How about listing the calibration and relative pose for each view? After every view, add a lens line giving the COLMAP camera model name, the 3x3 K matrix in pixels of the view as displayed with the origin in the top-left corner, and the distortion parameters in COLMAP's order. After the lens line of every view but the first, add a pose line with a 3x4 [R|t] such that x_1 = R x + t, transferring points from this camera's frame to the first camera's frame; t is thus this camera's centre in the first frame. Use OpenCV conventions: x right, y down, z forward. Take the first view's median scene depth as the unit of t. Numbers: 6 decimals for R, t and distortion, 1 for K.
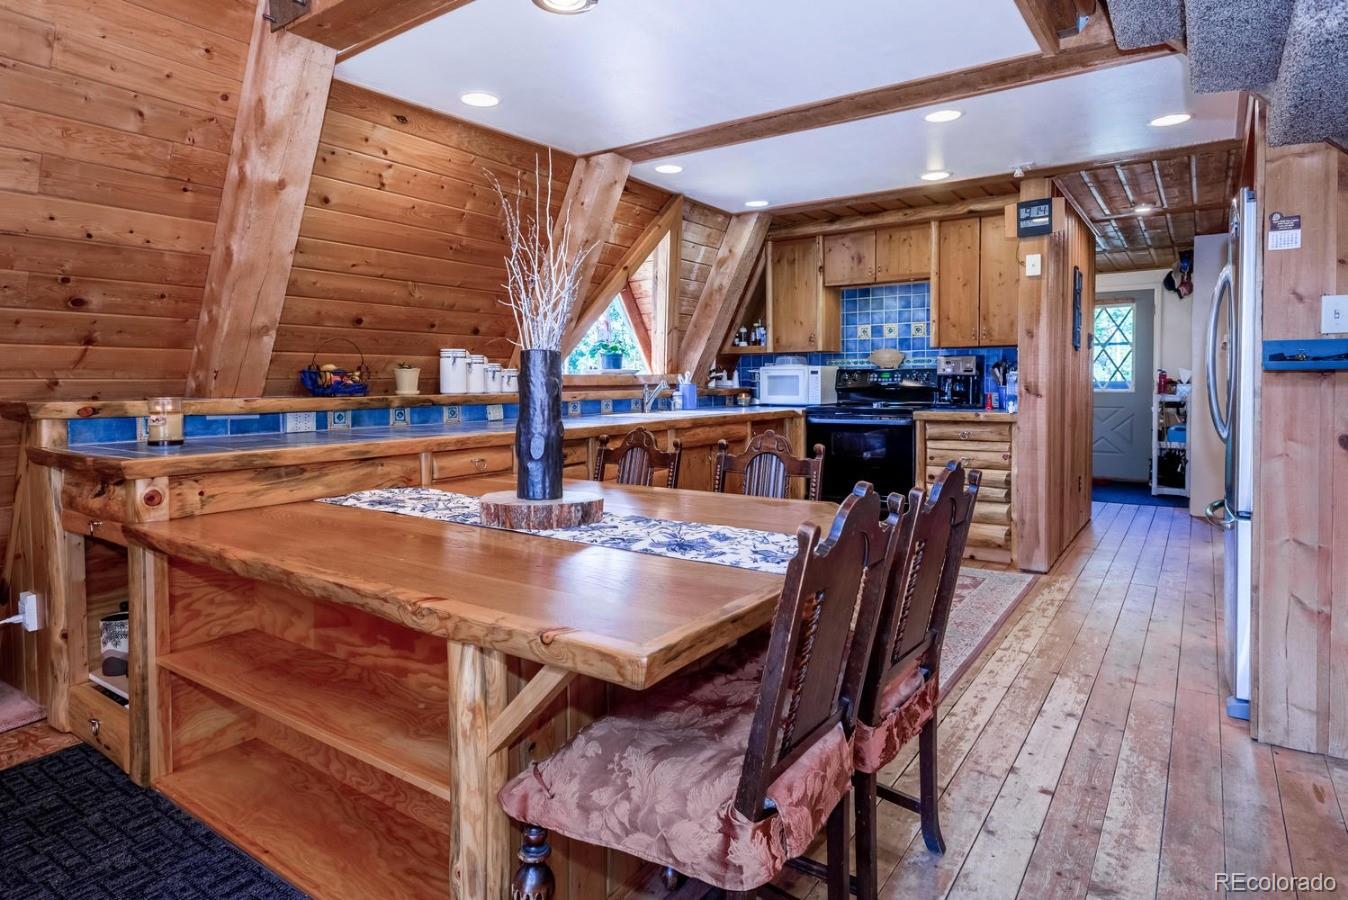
lens RADIAL K [[756.8, 0, 674.0], [0, 756.8, 450.0], [0, 0, 1]] dist [0.002327, 0.000727]
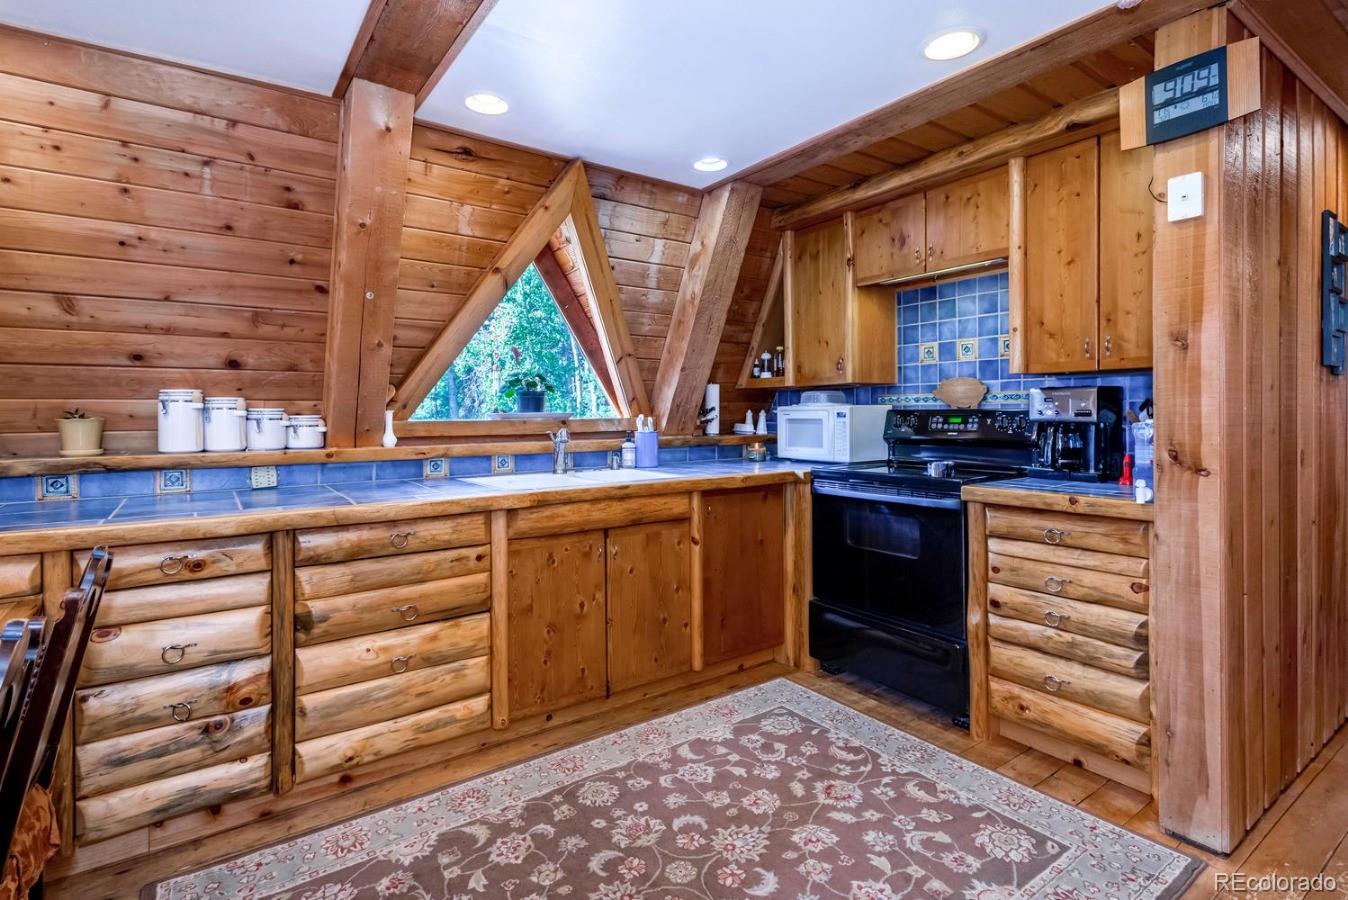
lens RADIAL K [[670.1, 0, 670.6], [0, 670.1, 443.3], [0, 0, 1]] dist [0.002245, -0.000913]
pose [[0.940379, 0.014551, -0.339817, 0.266715], [-0.029331, 0.998832, -0.038400, -0.054284], [0.338861, 0.046077, 0.939707, 0.423597]]
